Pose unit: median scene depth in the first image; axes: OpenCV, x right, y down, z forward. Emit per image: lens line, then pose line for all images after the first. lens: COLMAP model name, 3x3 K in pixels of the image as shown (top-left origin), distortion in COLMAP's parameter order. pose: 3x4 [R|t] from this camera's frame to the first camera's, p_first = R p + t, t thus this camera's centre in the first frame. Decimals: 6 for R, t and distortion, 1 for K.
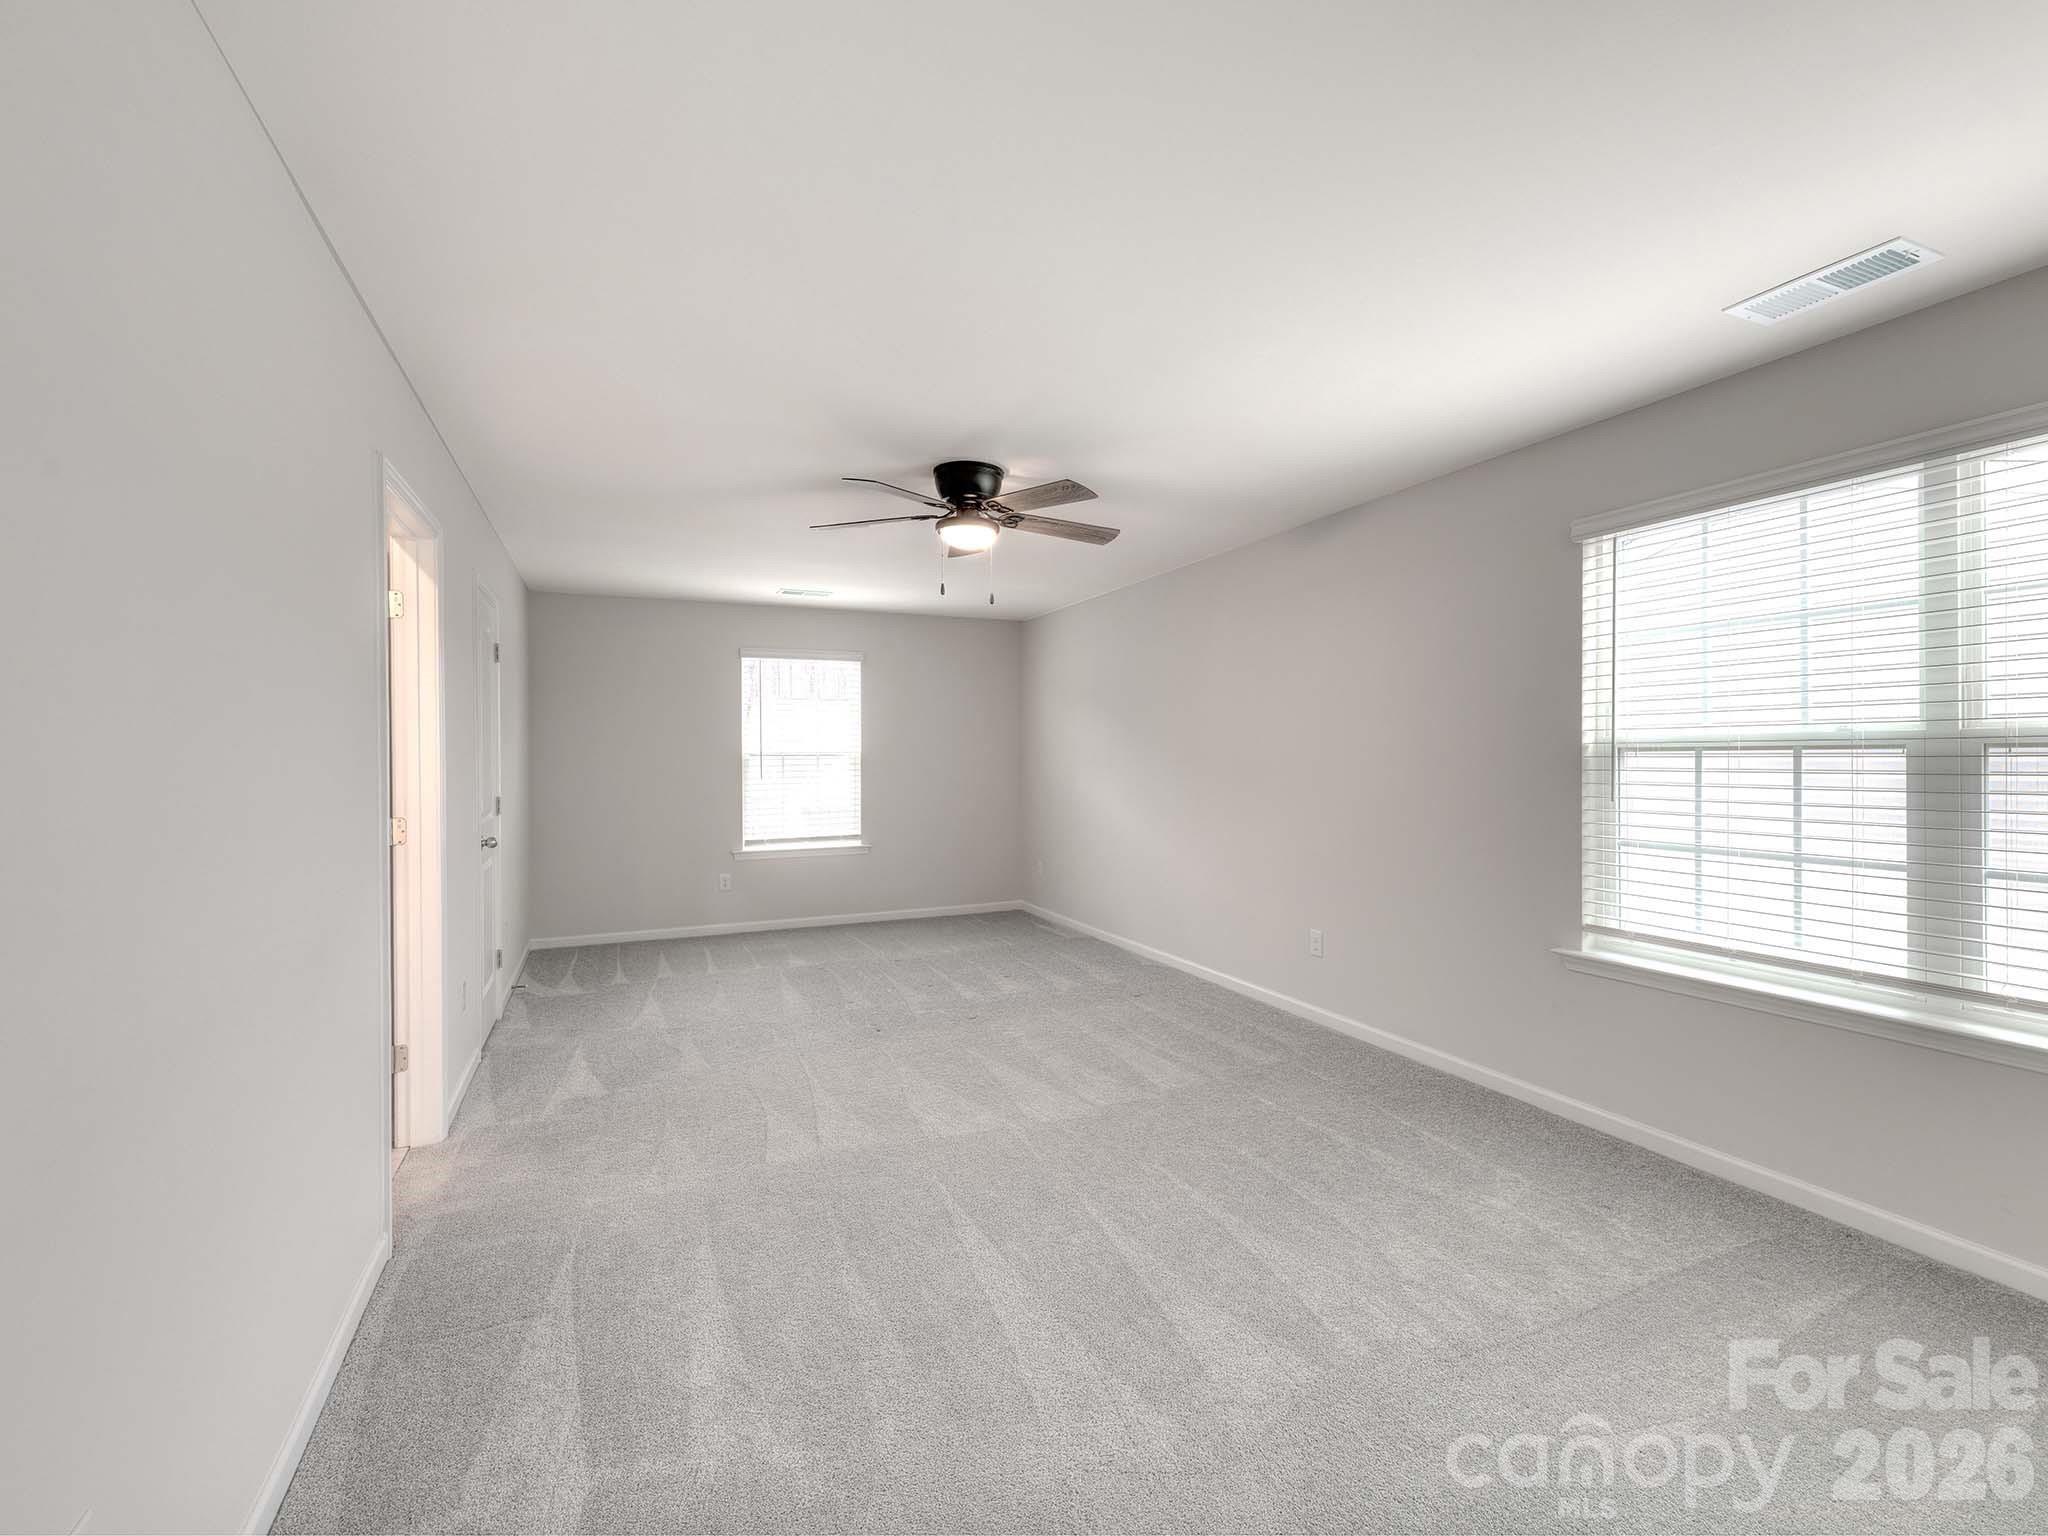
lens RADIAL K [[892.5, 0, 1020.5], [0, 892.5, 766.1], [0, 0, 1]] dist [0.004549, -0.003121]
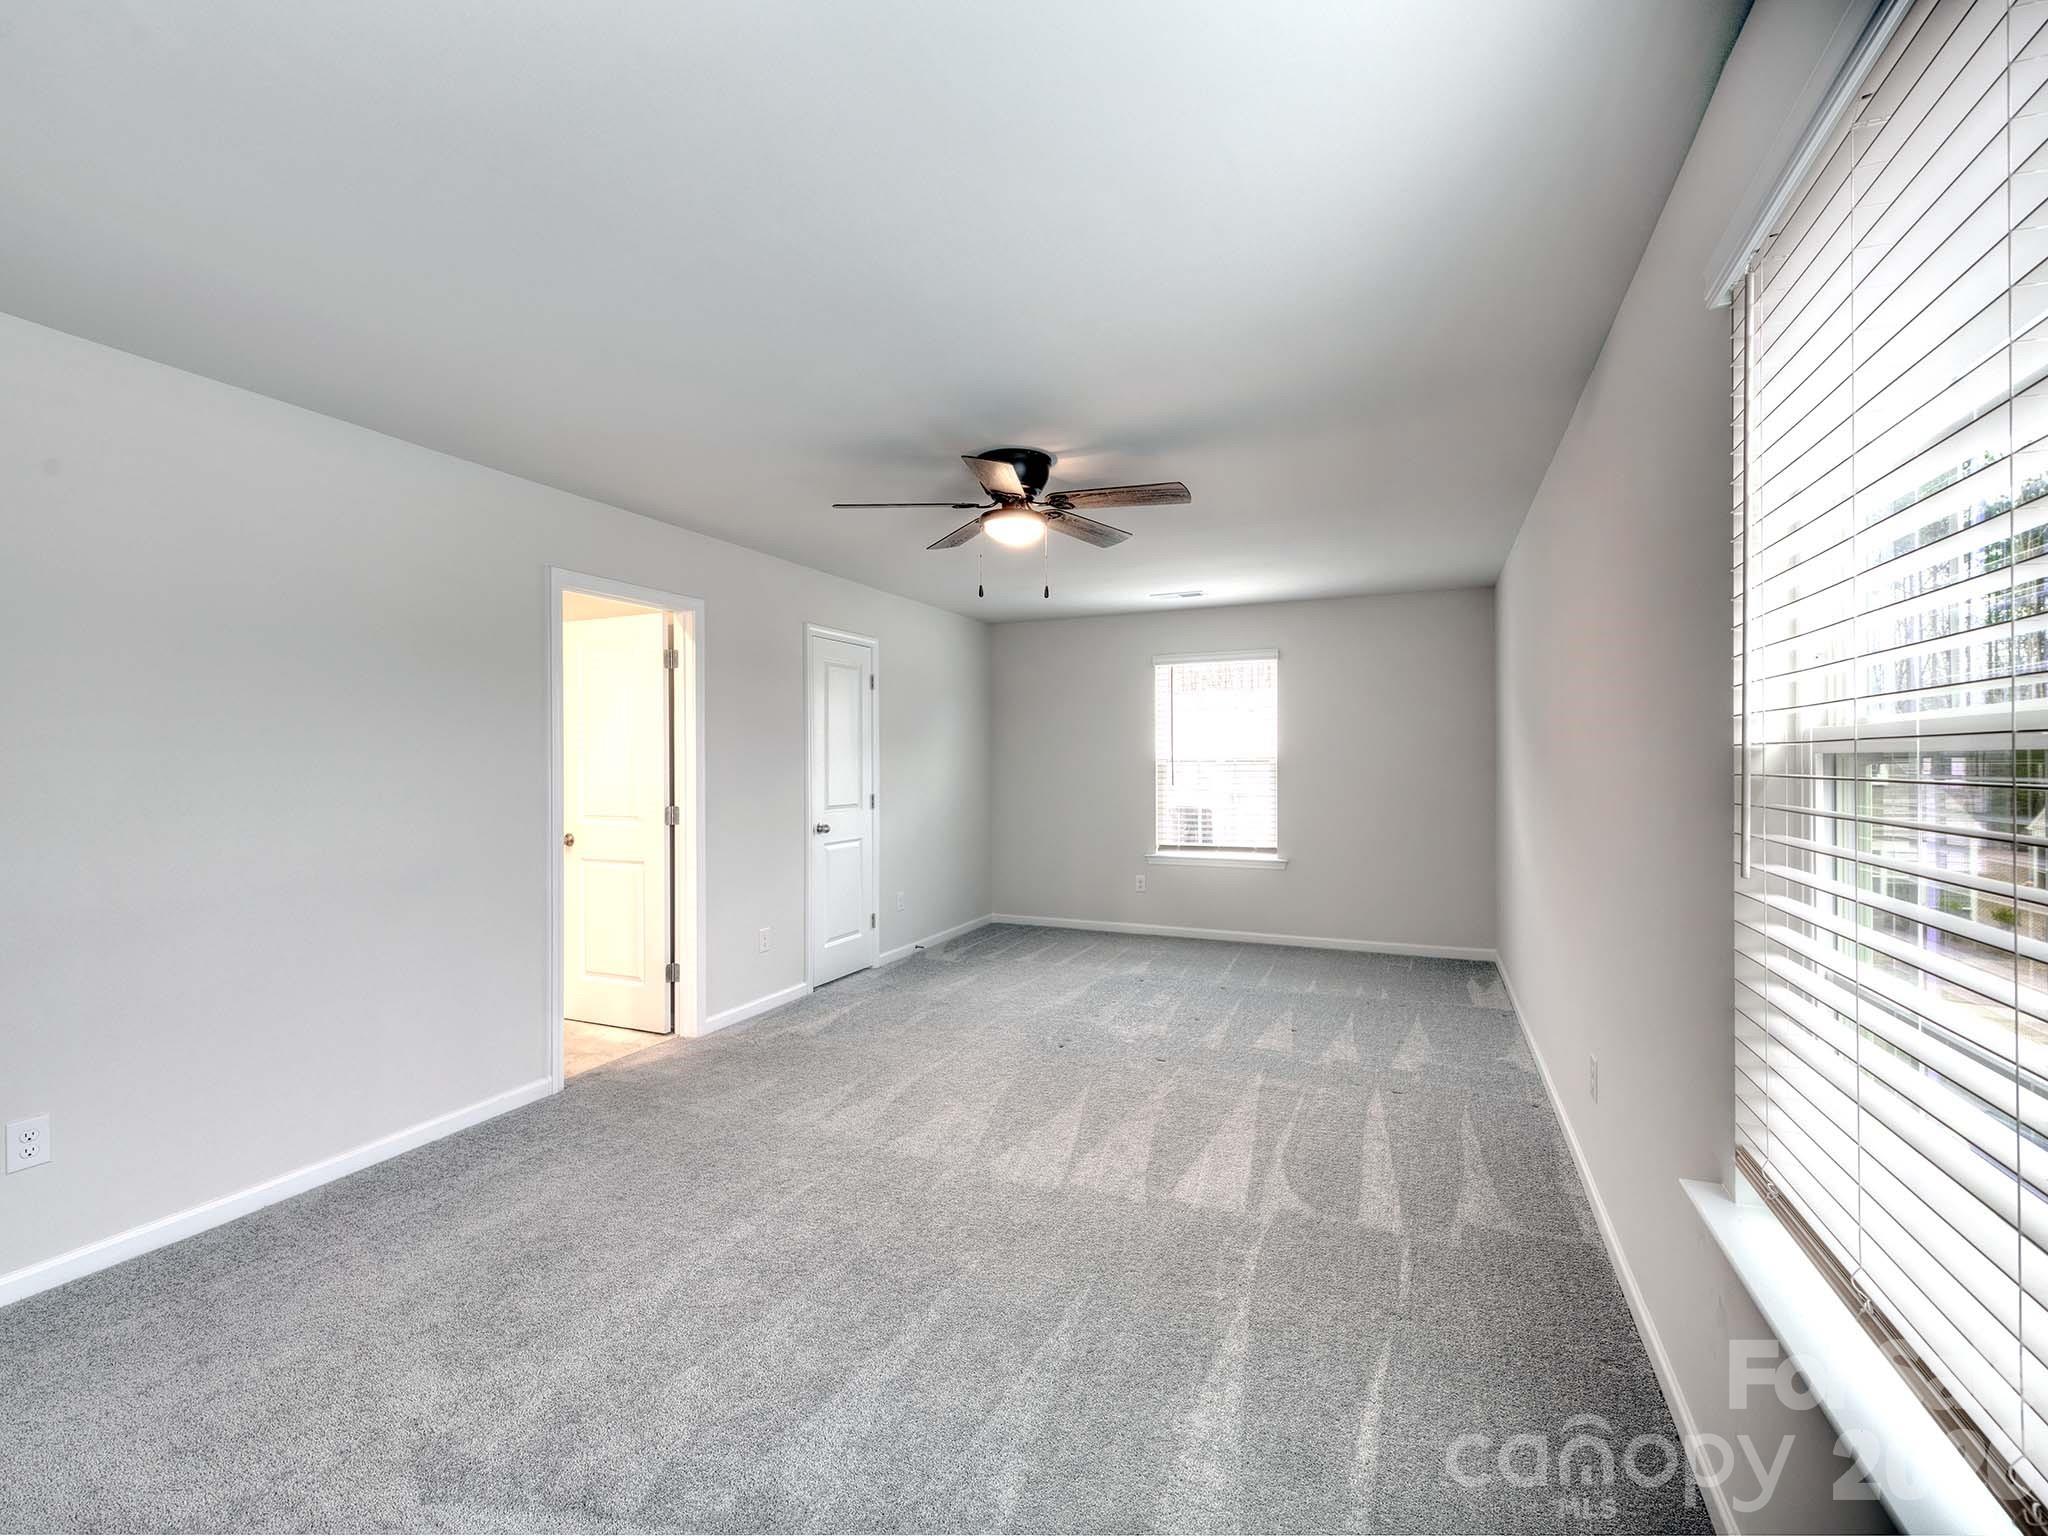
lens RADIAL K [[892.5, 0, 1016.2], [0, 892.5, 765.0], [0, 0, 1]] dist [0.004549, -0.003121]
pose [[0.668476, 0.005371, -0.743714, 0.626541], [-0.008737, 0.999962, -0.000631, -0.009665], [0.743683, 0.006920, 0.668497, 0.371779]]
